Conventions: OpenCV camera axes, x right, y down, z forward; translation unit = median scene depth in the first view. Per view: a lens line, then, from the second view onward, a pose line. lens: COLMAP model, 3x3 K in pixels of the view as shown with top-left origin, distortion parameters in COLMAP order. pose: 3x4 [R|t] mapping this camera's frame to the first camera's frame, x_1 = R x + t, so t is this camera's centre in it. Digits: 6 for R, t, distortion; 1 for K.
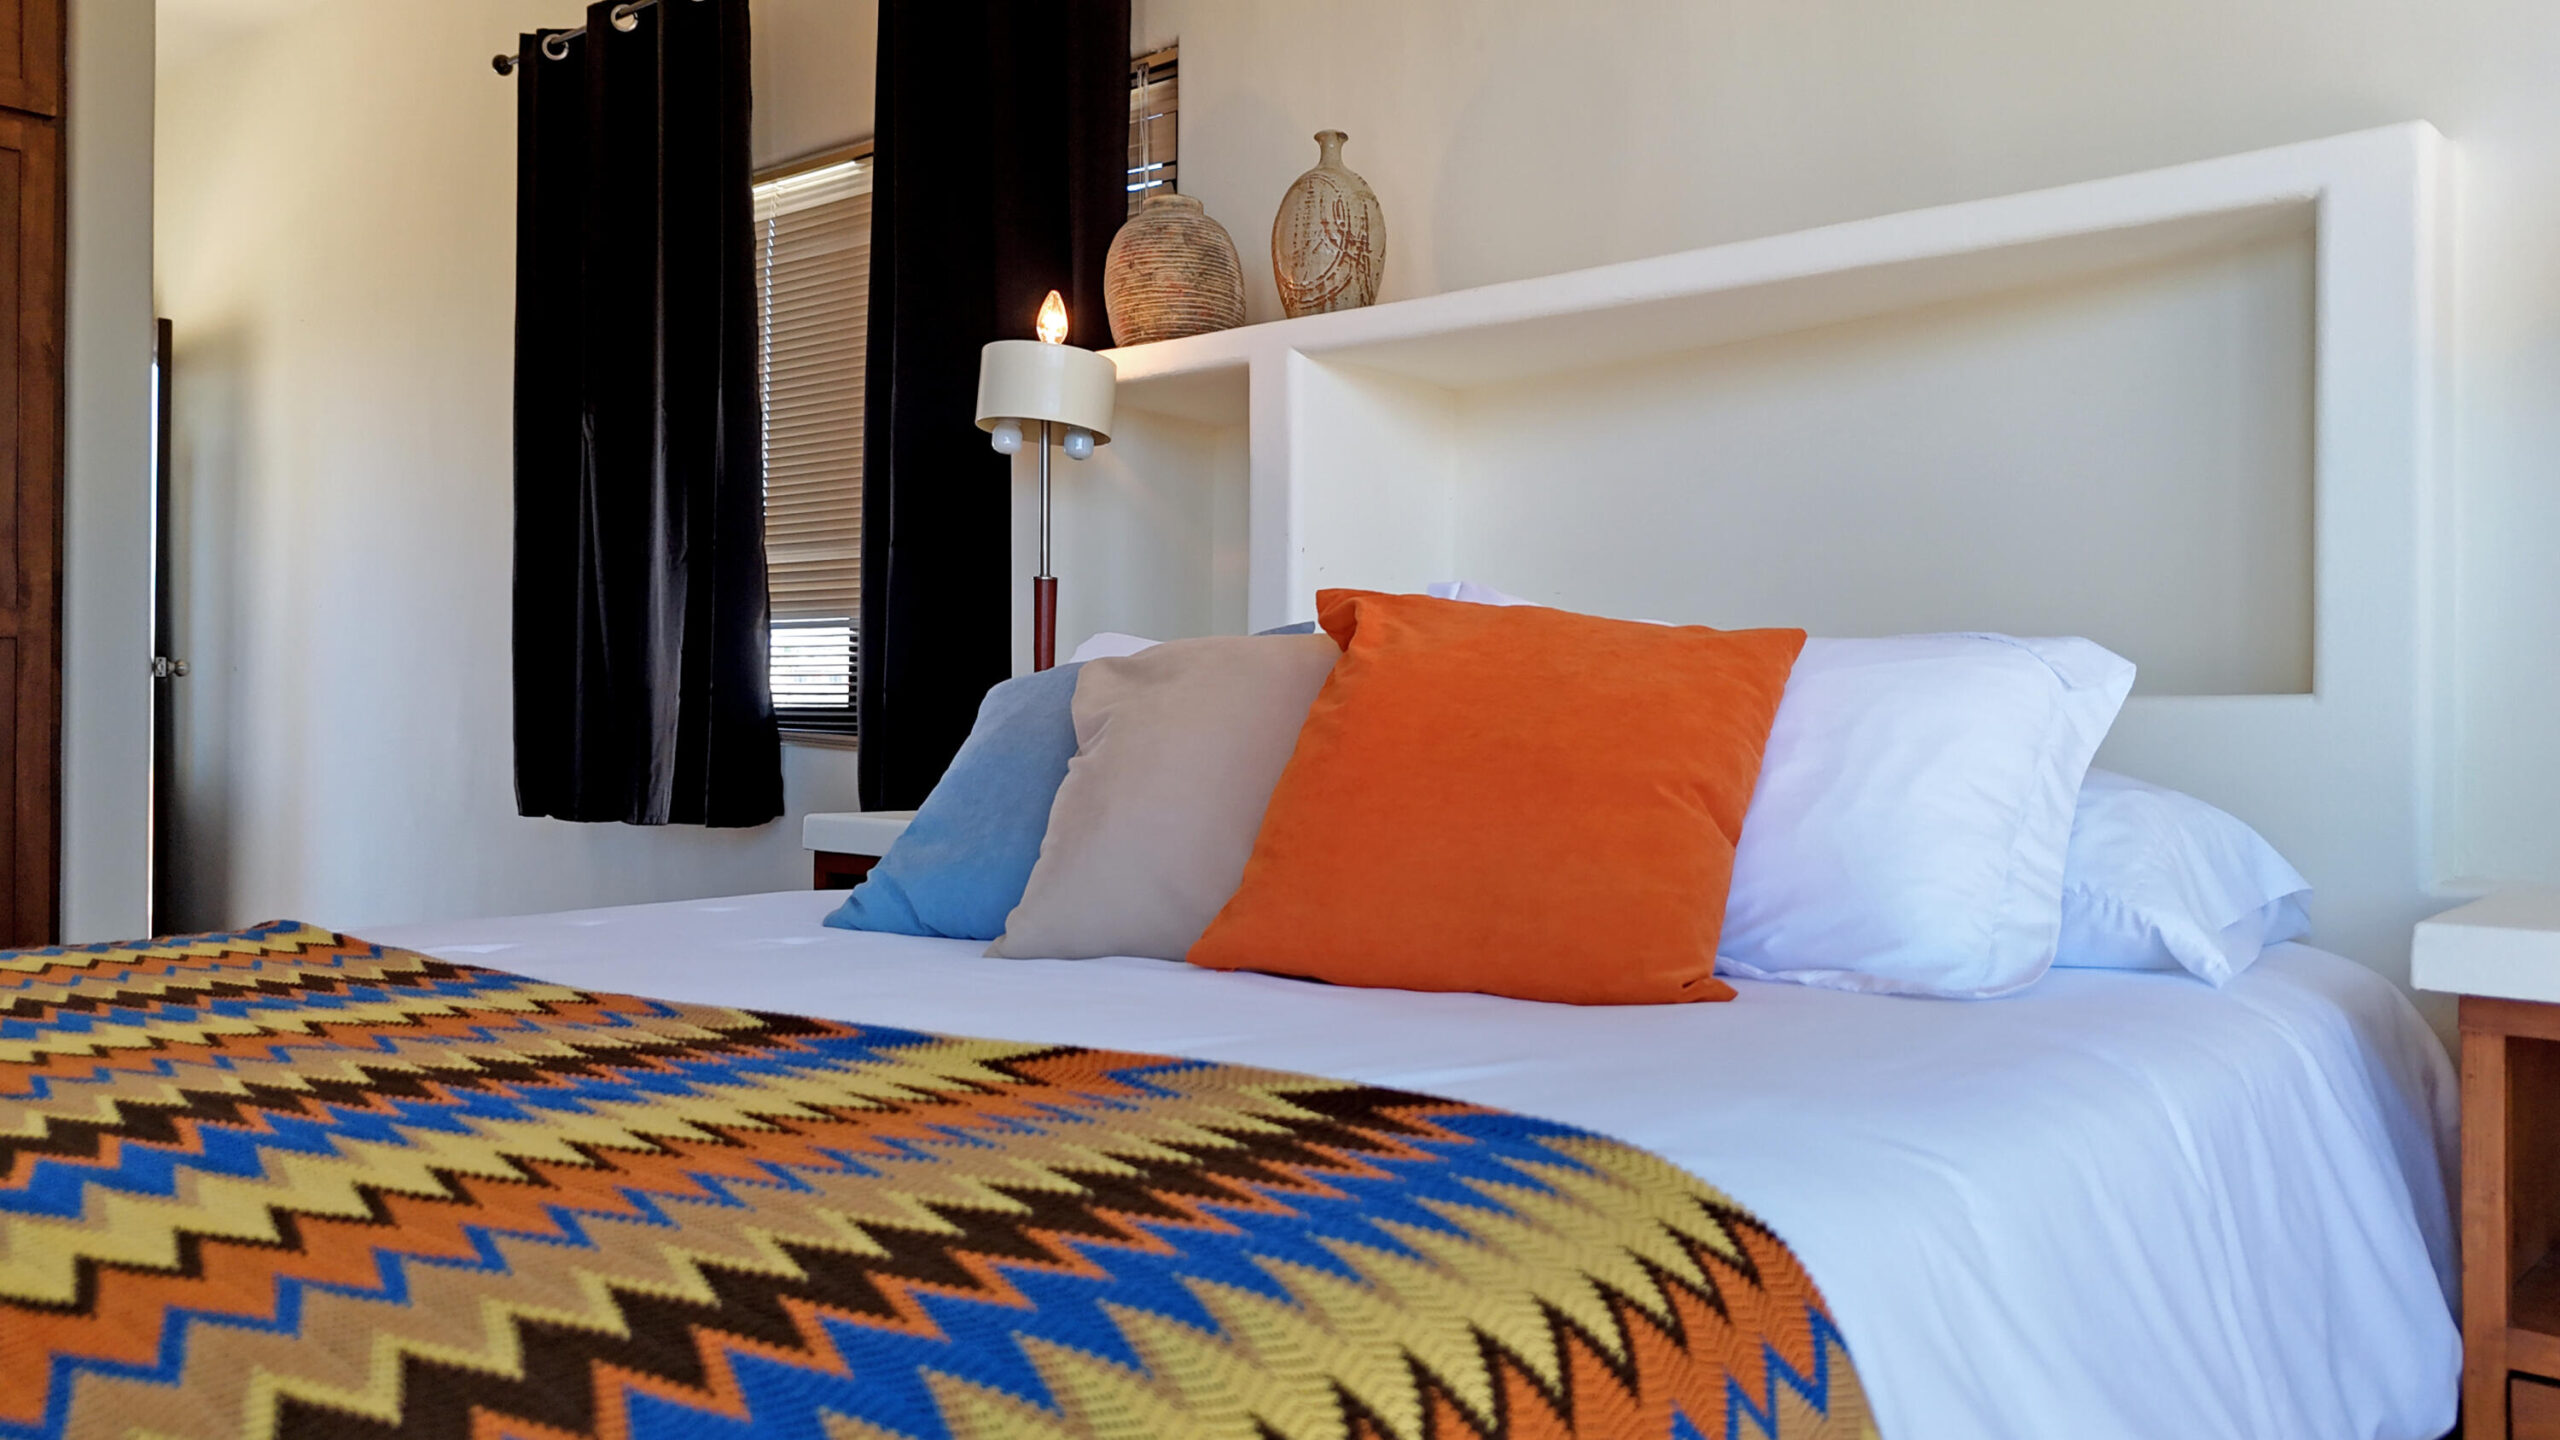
lens RADIAL K [[1858.0, 0, 1289.4], [0, 1858.0, 743.0], [0, 0, 1]] dist [0.003258, -0.010413]
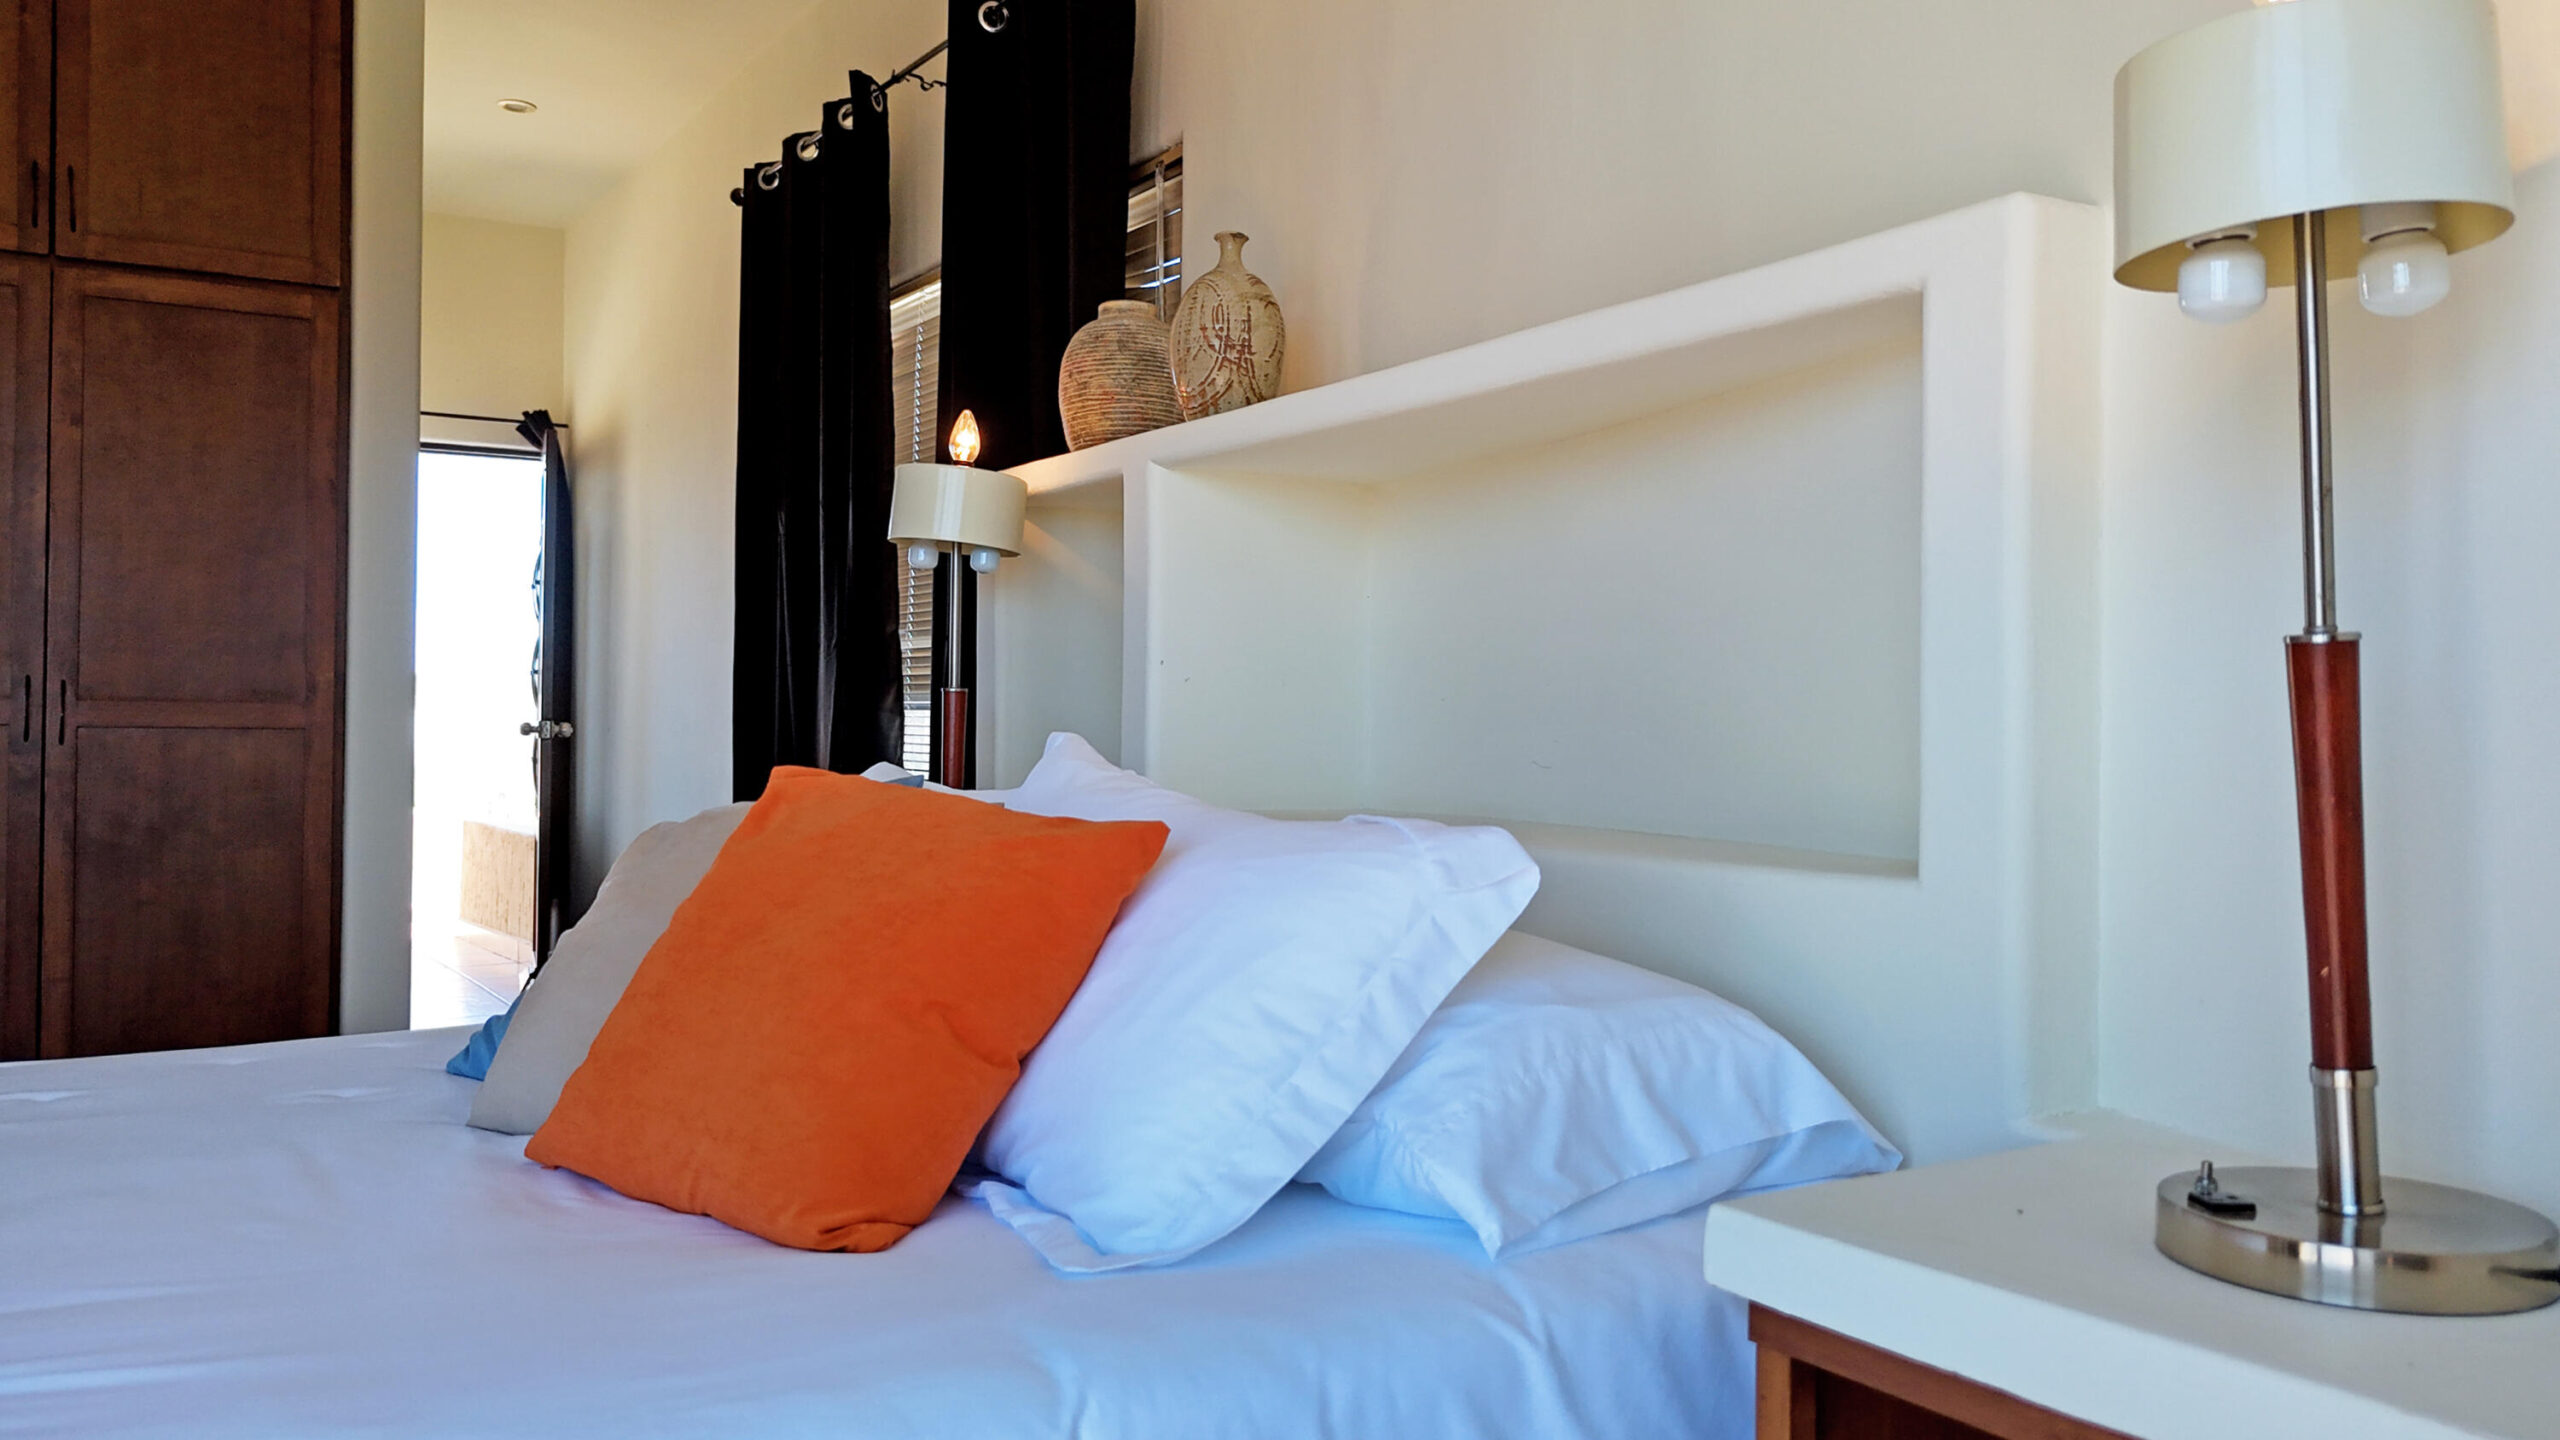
lens RADIAL K [[1858.0, 0, 1280.0], [0, 1858.0, 702.6], [0, 0, 1]] dist [0.003258, -0.010413]
pose [[0.953088, -0.008740, -0.302569, 0.330905], [0.001512, 0.999708, -0.024115, -0.053021], [0.302691, 0.022526, 0.952823, 0.069259]]
